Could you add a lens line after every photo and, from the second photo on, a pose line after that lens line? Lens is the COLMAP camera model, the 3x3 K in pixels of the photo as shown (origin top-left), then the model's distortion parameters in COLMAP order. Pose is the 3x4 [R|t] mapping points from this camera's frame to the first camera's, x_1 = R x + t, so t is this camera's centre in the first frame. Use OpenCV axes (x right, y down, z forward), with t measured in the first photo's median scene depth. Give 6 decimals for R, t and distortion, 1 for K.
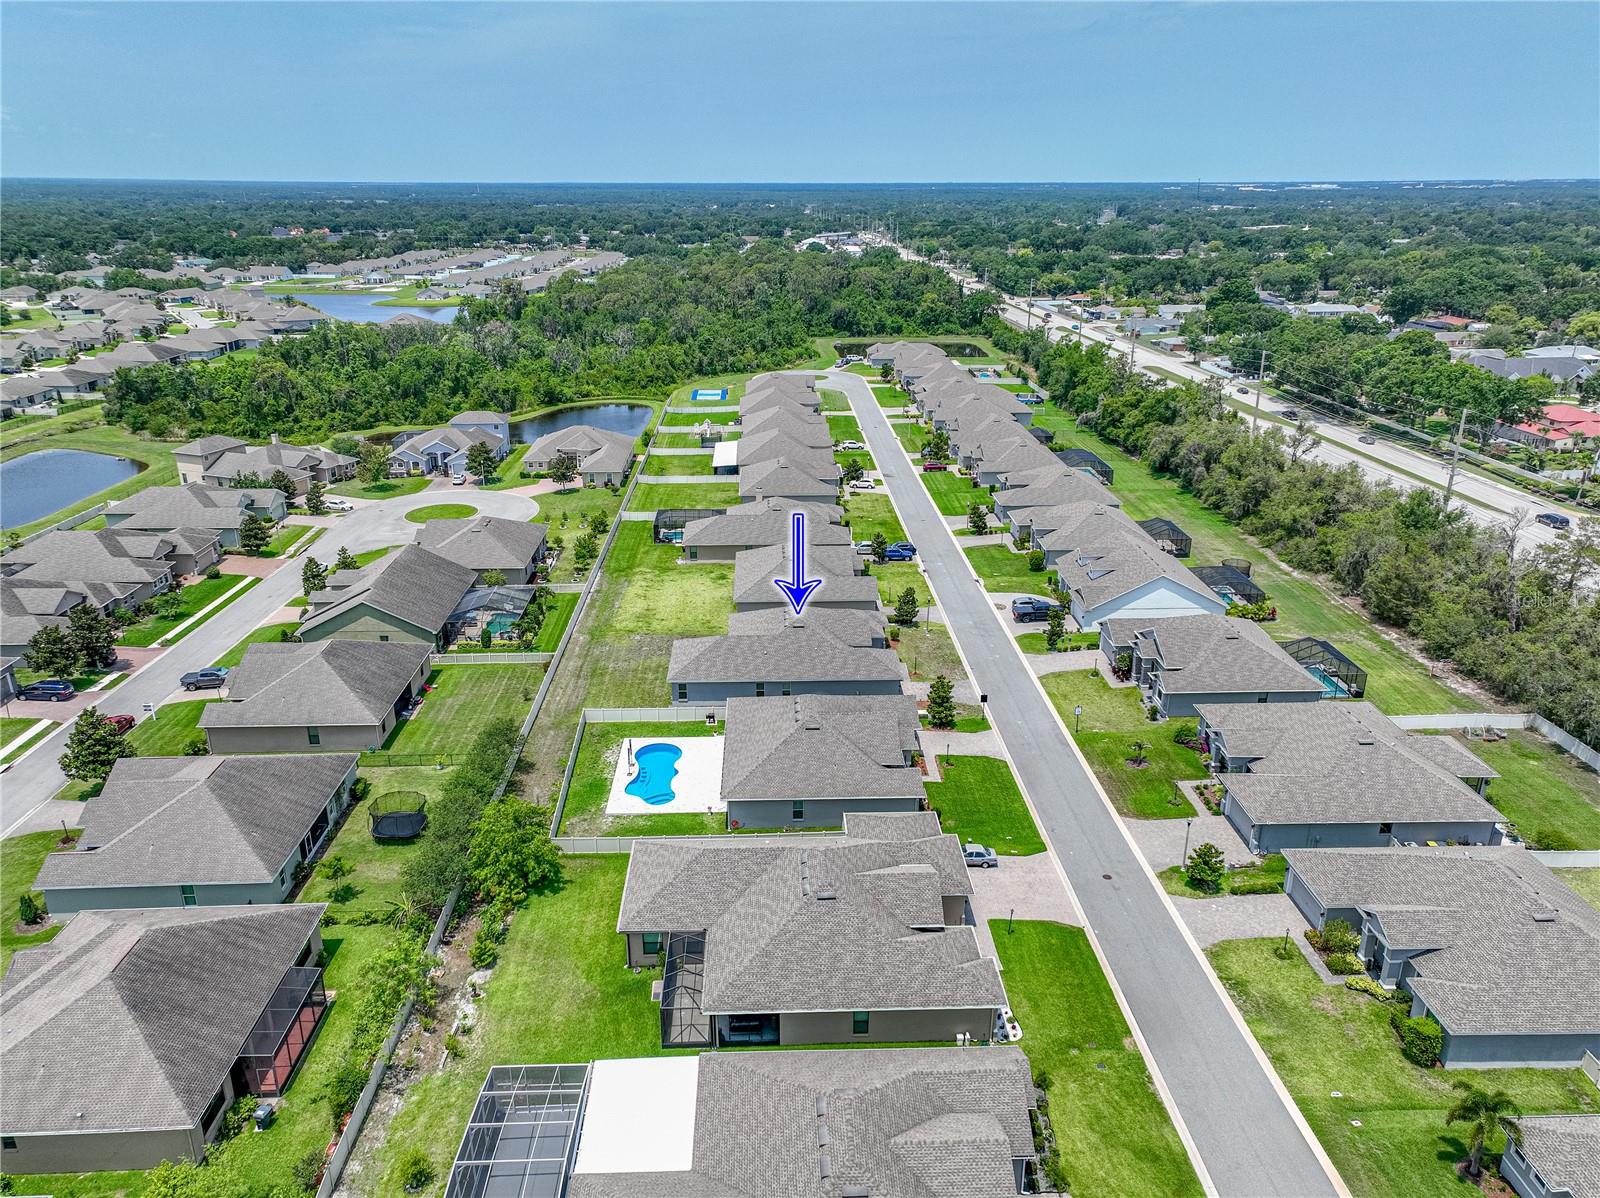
lens RADIAL K [[1149.3, 0, 800.0], [0, 1149.3, 599.0], [0, 0, 1]] dist [0.004286, 0.039020]
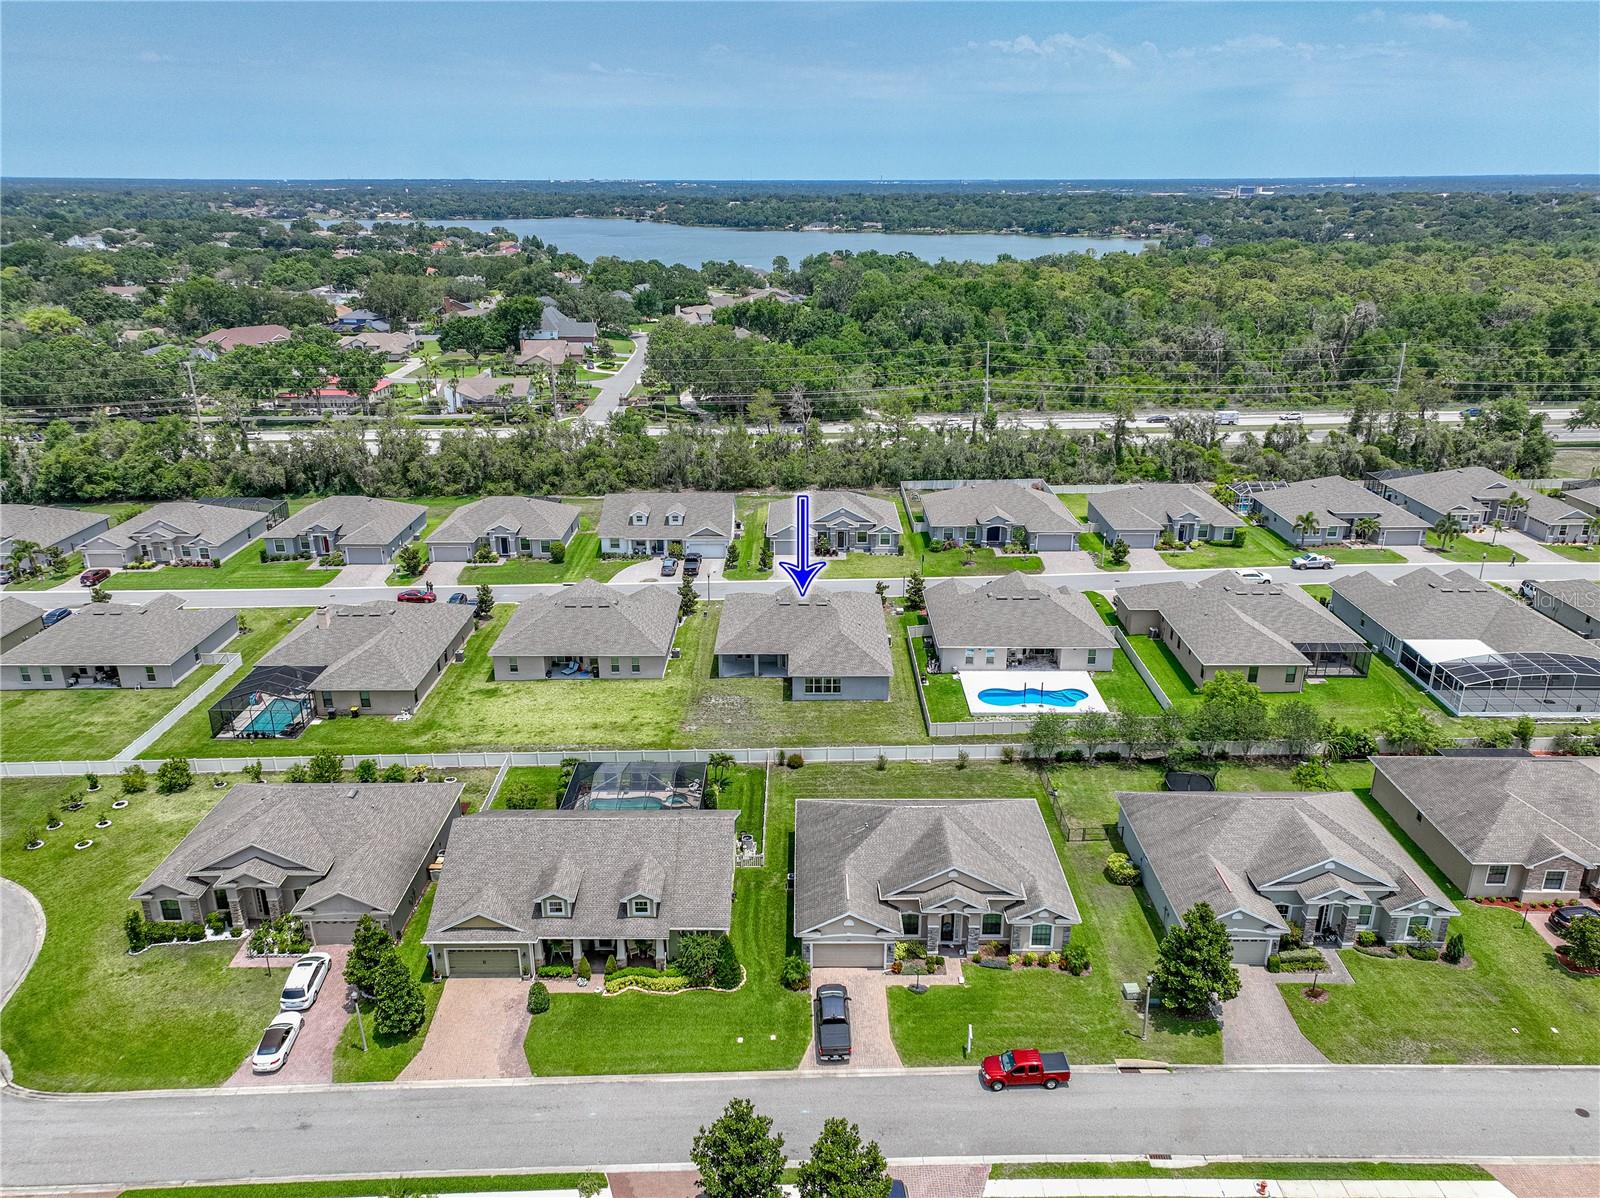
lens RADIAL K [[1149.3, 0, 800.0], [0, 1149.3, 599.0], [0, 0, 1]] dist [0.004286, 0.039020]
pose [[0.035000, -0.345381, 0.937810, -0.942201], [0.345483, 0.884712, 0.312932, -0.300370], [-0.937772, 0.313045, 0.150288, 0.814817]]
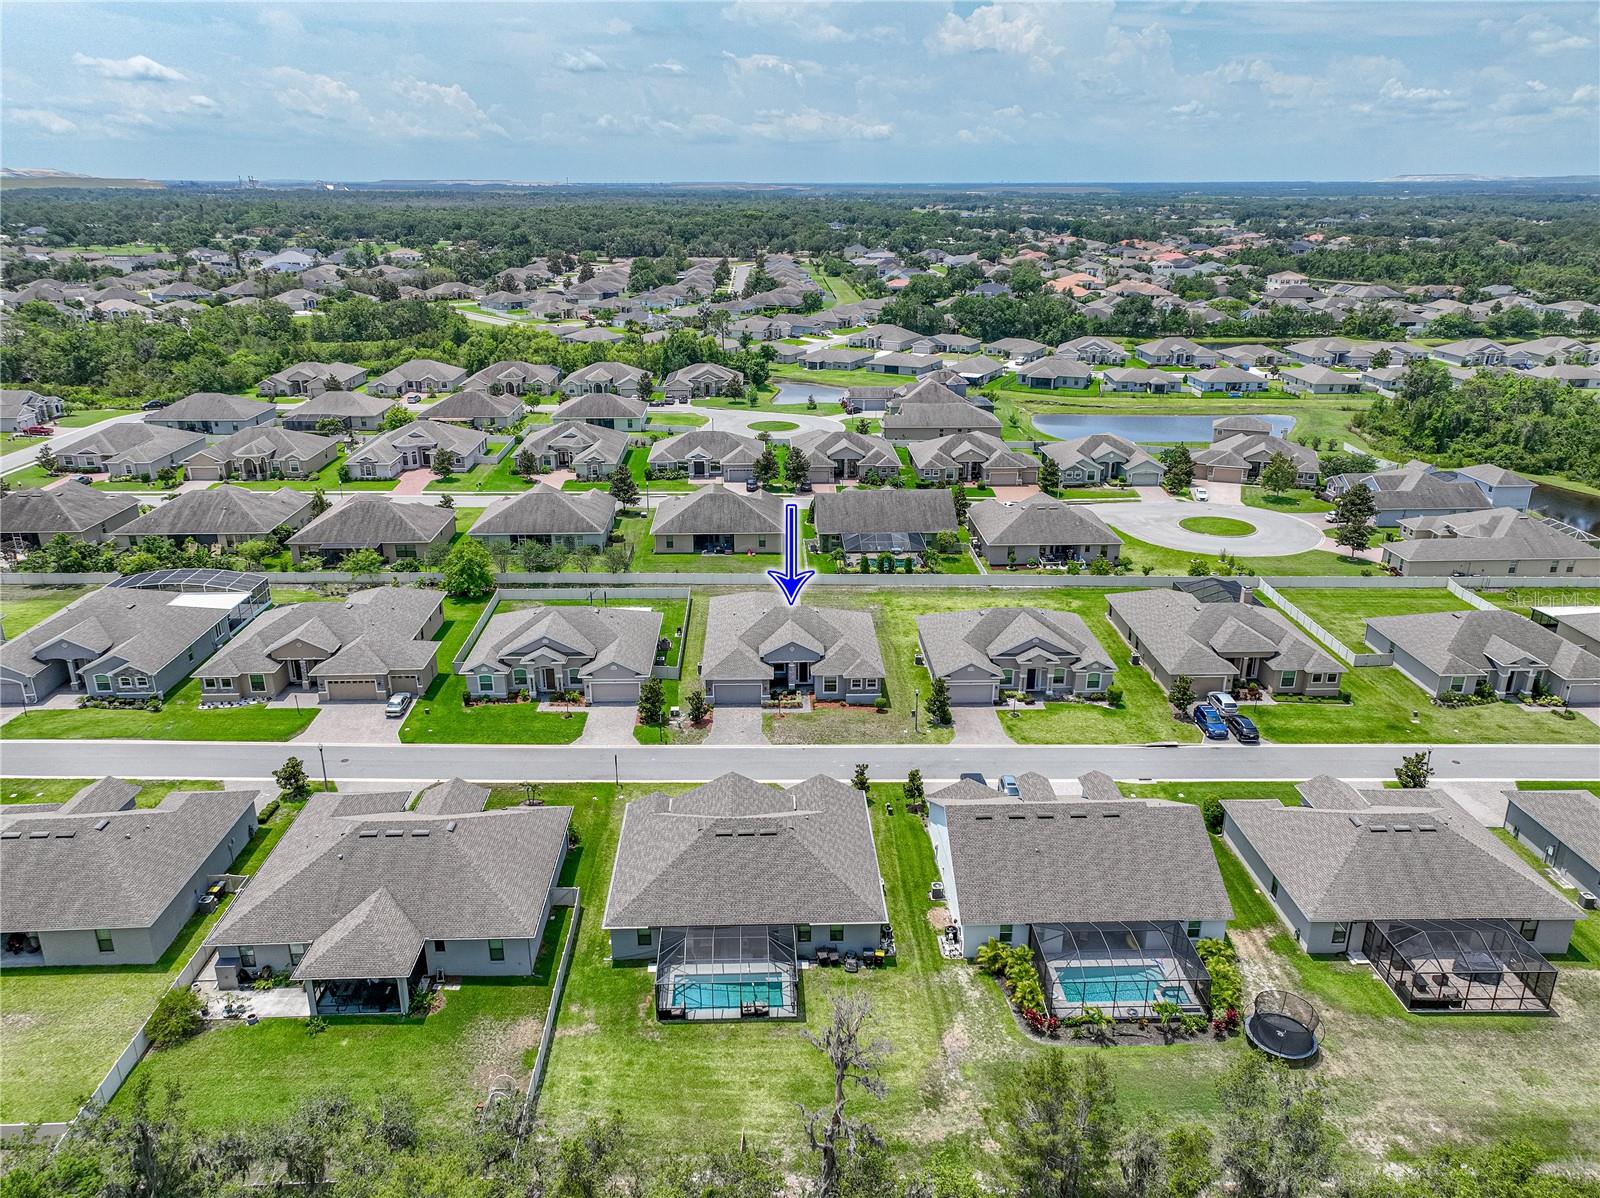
lens RADIAL K [[1149.3, 0, 800.0], [0, 1149.3, 599.0], [0, 0, 1]] dist [0.004286, 0.039020]
pose [[-0.000450, 0.342782, -0.939415, 0.914118], [-0.343449, 0.882219, 0.322076, -0.312561], [0.939171, 0.322786, 0.117331, 0.853015]]
